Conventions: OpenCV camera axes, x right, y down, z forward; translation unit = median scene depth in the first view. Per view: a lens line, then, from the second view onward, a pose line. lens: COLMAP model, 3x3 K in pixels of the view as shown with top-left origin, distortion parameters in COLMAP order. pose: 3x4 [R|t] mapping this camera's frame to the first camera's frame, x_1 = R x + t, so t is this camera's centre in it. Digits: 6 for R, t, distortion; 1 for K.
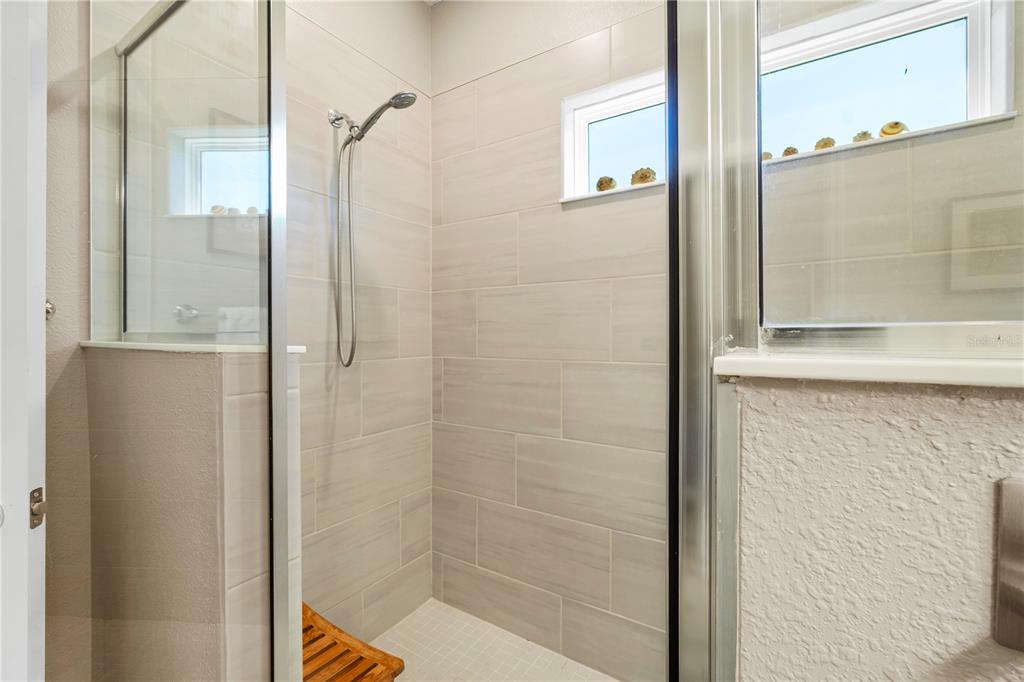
lens RADIAL K [[441.8, 0, 508.0], [0, 441.8, 339.8], [0, 0, 1]] dist [-0.001979, -0.000277]
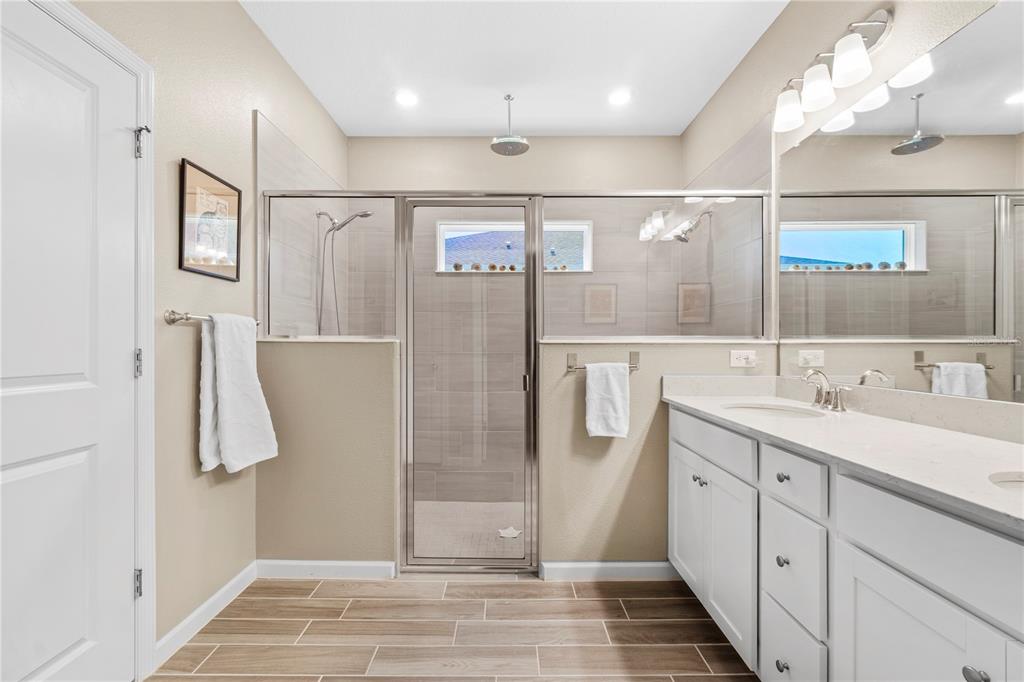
lens RADIAL K [[445.7, 0, 506.0], [0, 445.7, 346.4], [0, 0, 1]] dist [-0.001127, 0.000129]
pose [[0.838027, 0.002014, 0.545624, -0.751238], [0.000089, 0.999993, -0.003828, 0.031029], [-0.545628, 0.003256, 0.838021, -0.904232]]
